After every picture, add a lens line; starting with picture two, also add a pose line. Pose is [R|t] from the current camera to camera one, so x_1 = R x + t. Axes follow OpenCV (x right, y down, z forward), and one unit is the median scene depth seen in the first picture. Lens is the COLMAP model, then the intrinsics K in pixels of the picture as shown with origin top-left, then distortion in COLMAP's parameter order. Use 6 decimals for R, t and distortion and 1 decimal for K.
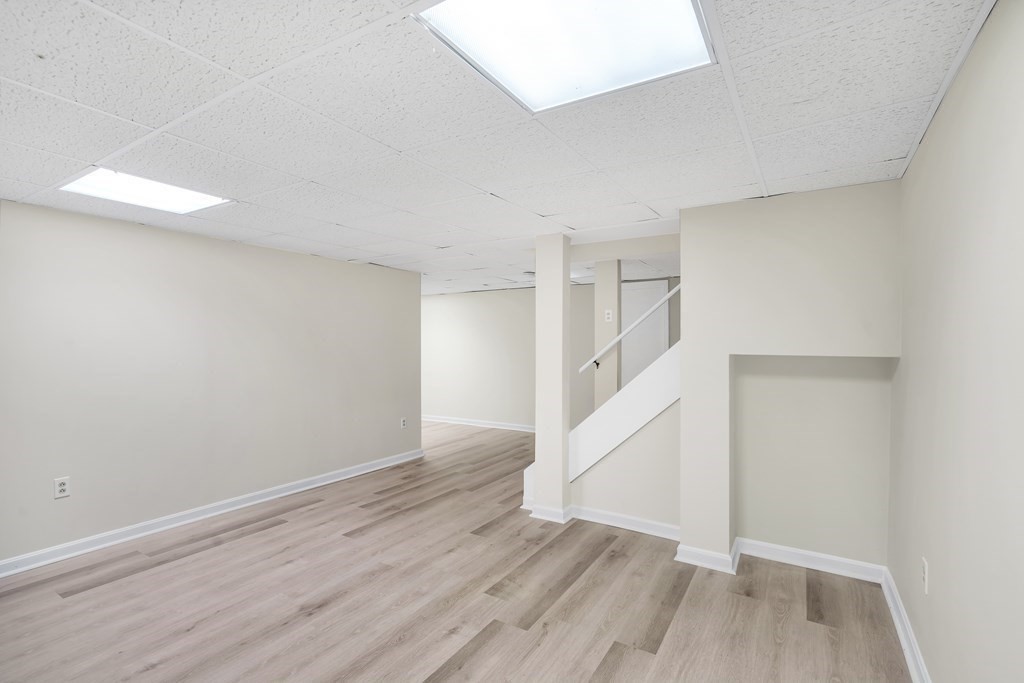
lens RADIAL K [[480.3, 0, 512.0], [0, 480.3, 344.1], [0, 0, 1]] dist [-0.002412, 0.001009]
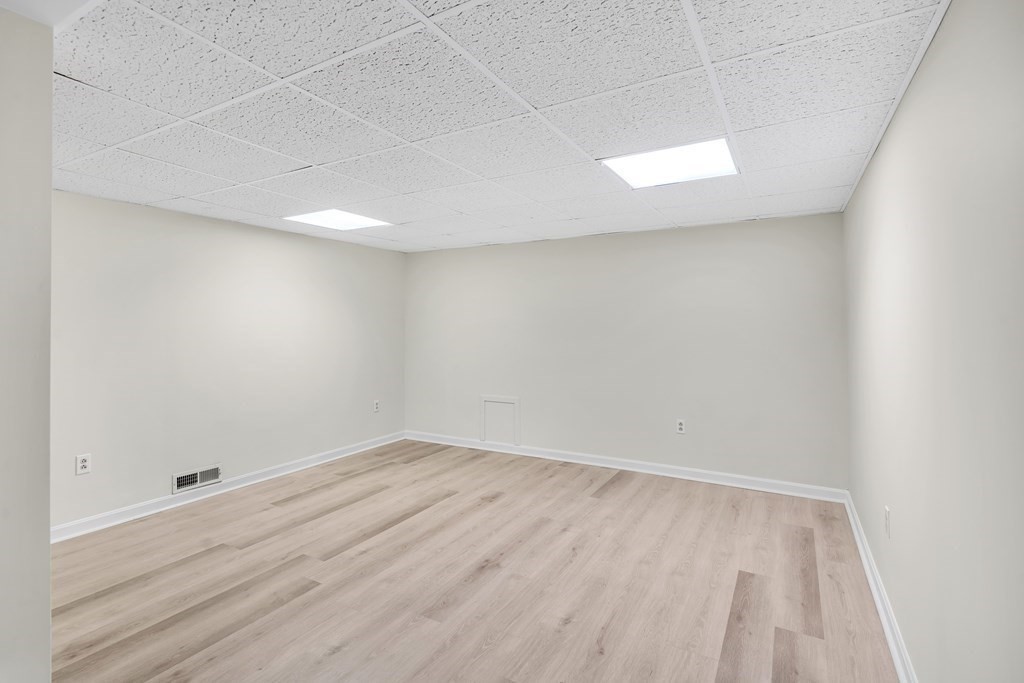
lens RADIAL K [[480.3, 0, 512.0], [0, 480.3, 344.1], [0, 0, 1]] dist [-0.002412, 0.001009]
pose [[-0.999303, 0.005623, -0.036892, -0.403628], [0.004150, 0.999196, 0.039871, 0.003969], [0.037086, 0.039691, -0.998524, 1.936709]]
